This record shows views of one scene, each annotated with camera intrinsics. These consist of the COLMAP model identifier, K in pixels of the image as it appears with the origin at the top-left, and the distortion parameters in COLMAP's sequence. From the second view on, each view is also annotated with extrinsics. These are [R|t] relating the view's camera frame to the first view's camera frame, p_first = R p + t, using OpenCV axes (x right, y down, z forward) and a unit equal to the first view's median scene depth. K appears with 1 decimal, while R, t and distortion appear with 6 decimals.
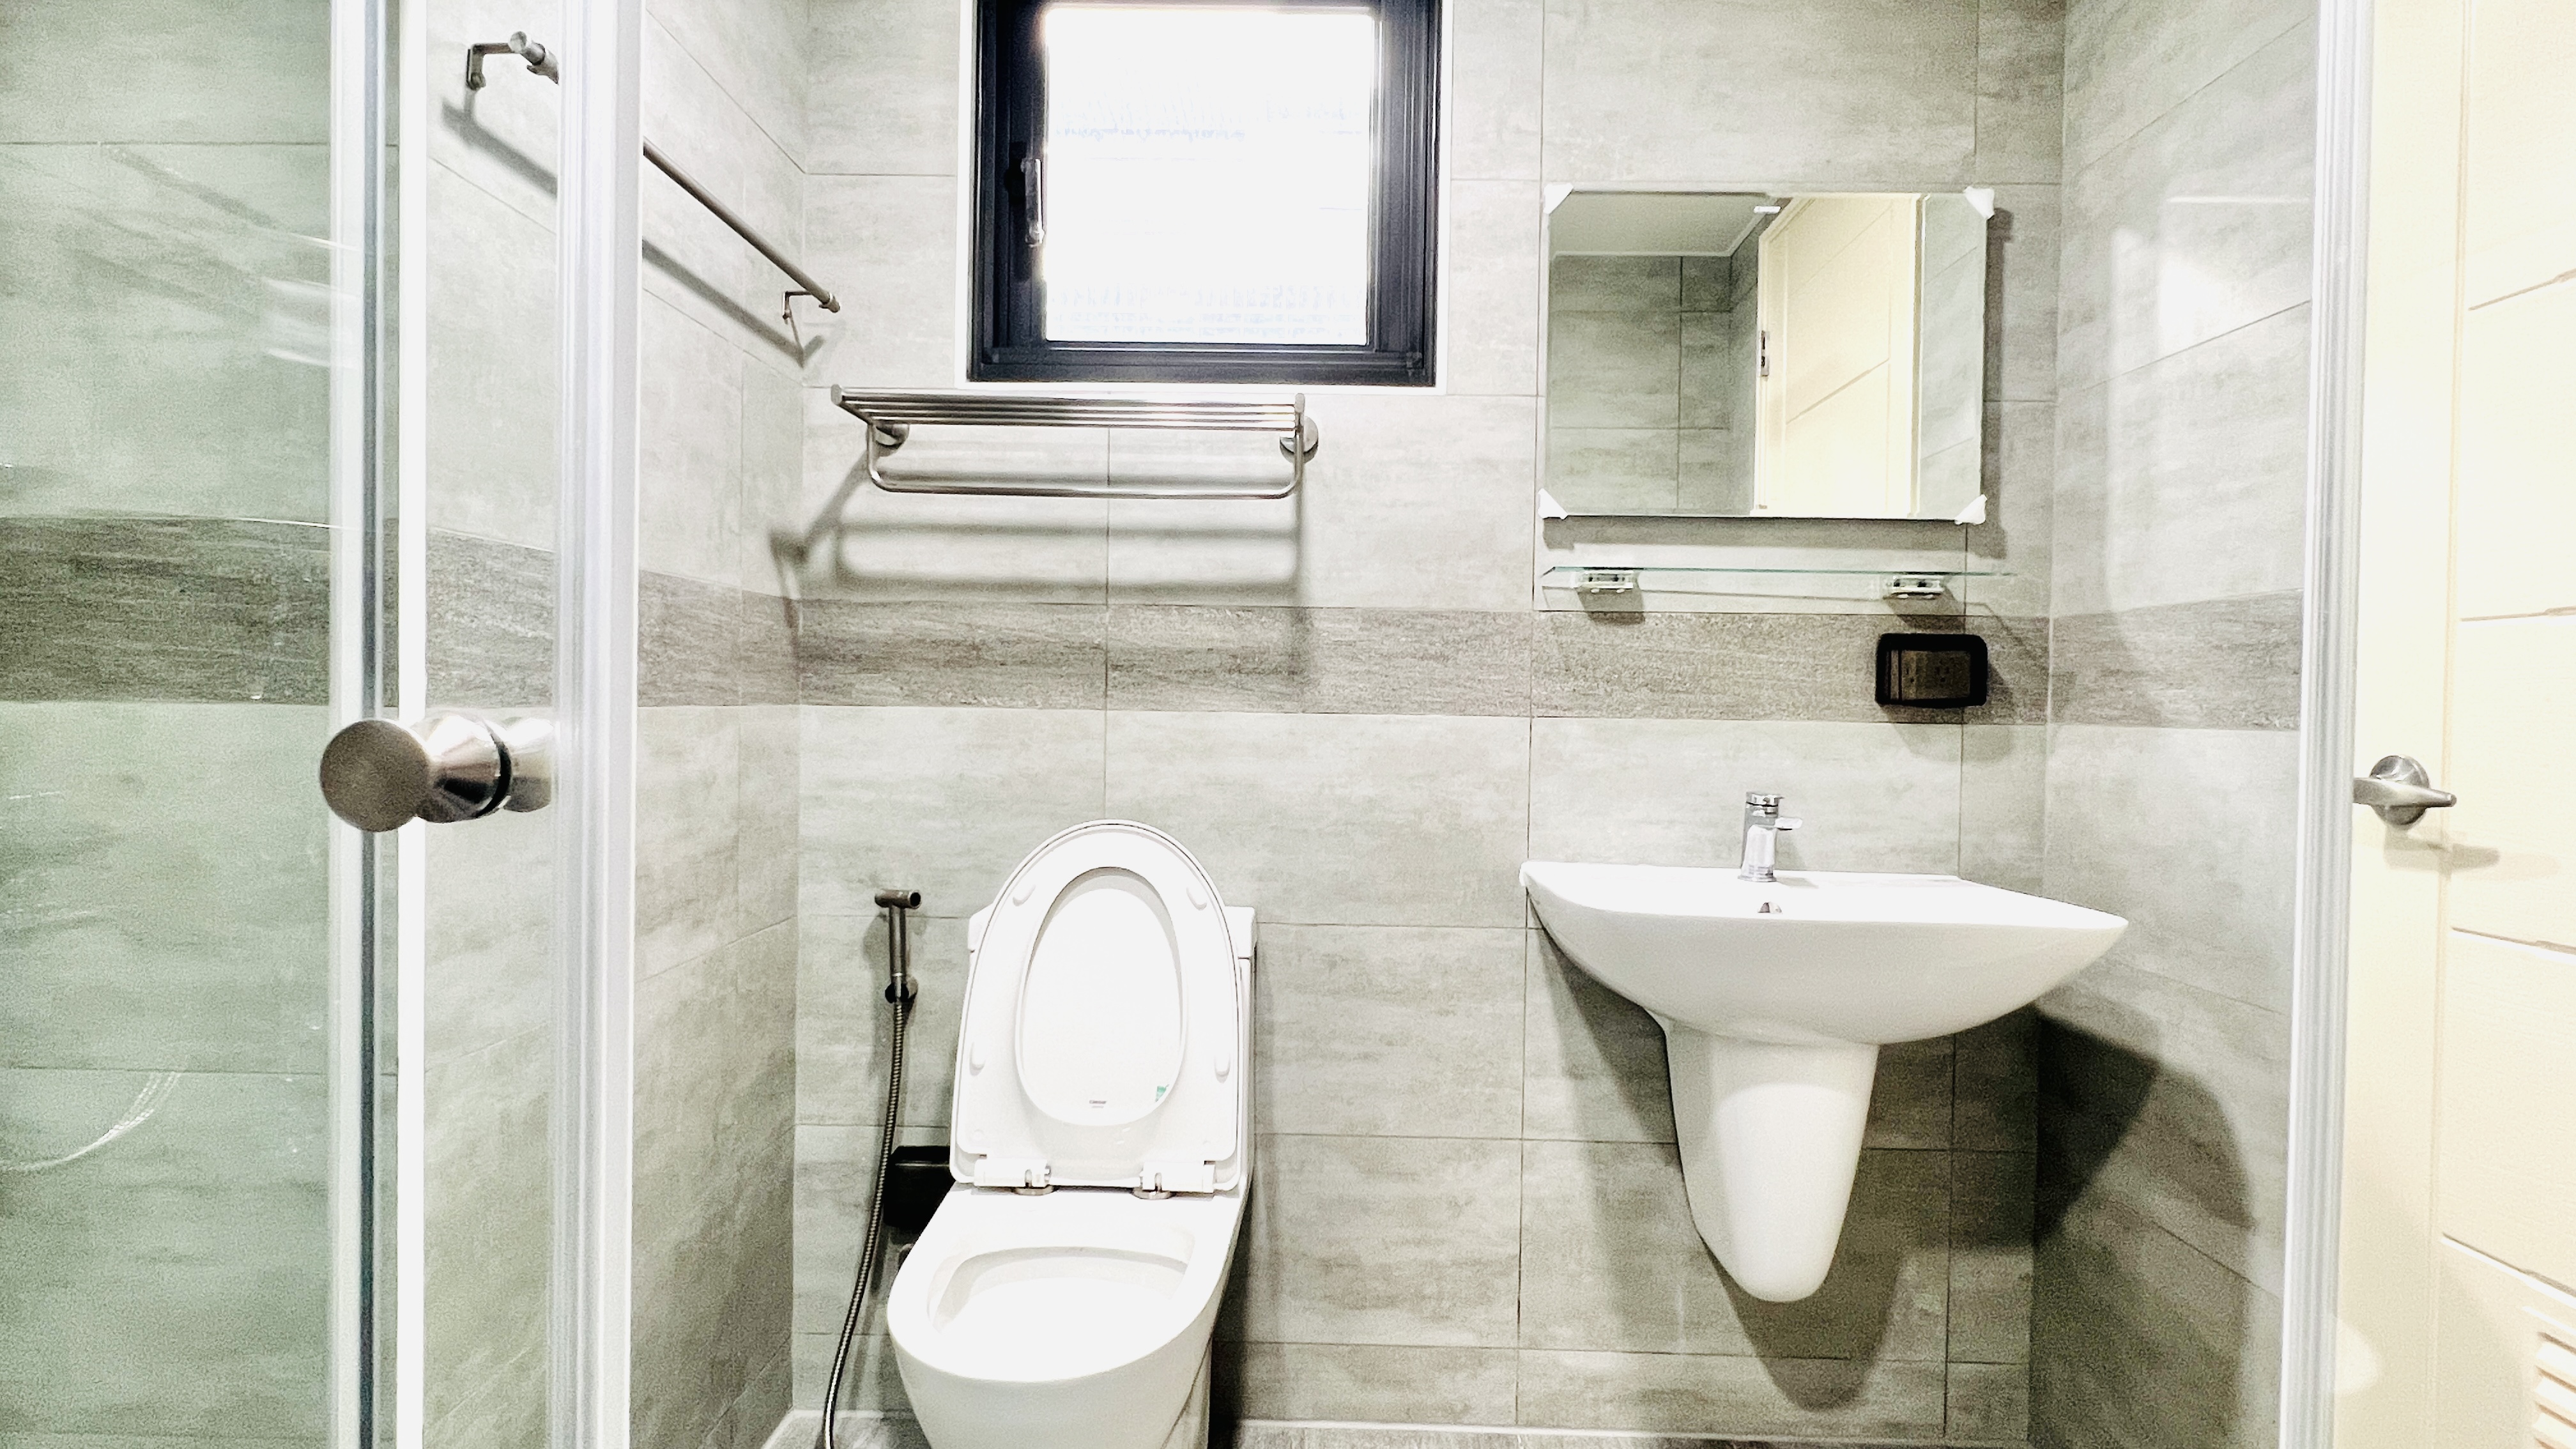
lens RADIAL K [[1297.5, 0, 1288.0], [0, 1297.5, 724.5], [0, 0, 1]] dist [-0.000547, -0.000084]
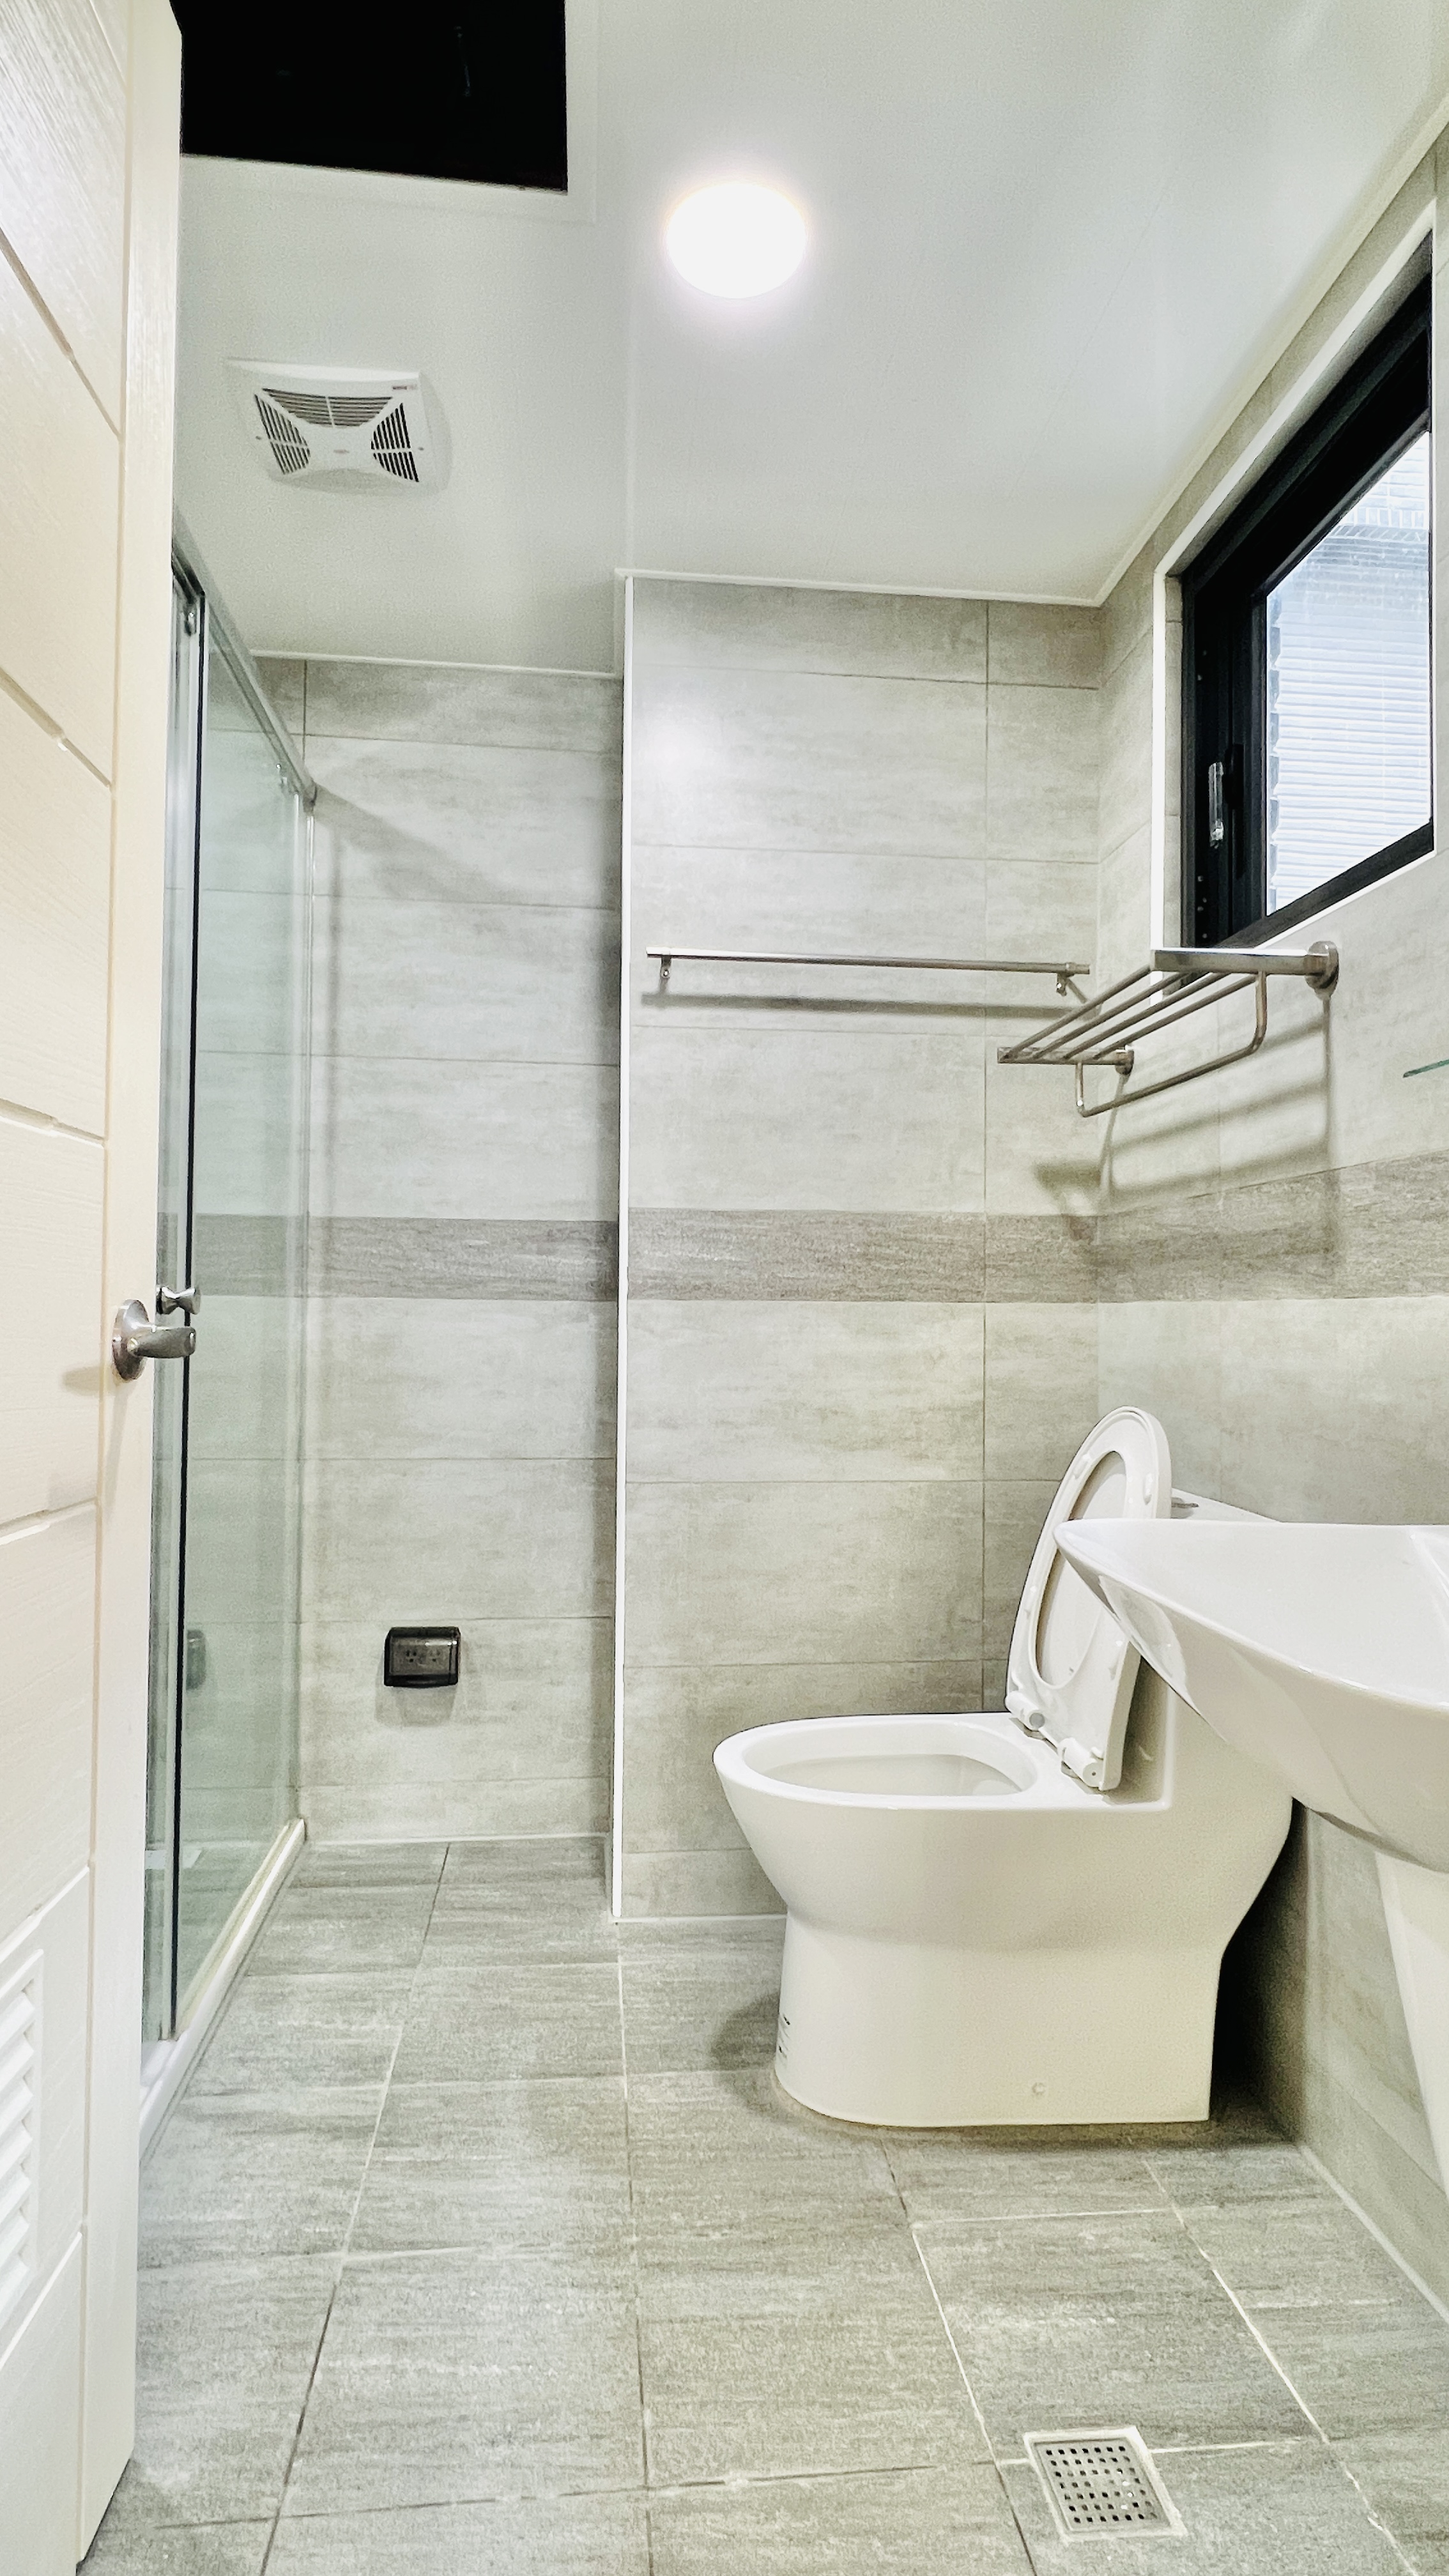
lens RADIAL K [[1343.2, 0, 724.5], [0, 1343.2, 1288.0], [0, 0, 1]] dist [0.000271, -0.000013]
pose [[0.122194, -0.035010, -0.991888, 0.808738], [-0.024250, 0.998974, -0.038248, 0.026673], [0.992210, 0.028727, 0.121220, 0.514712]]
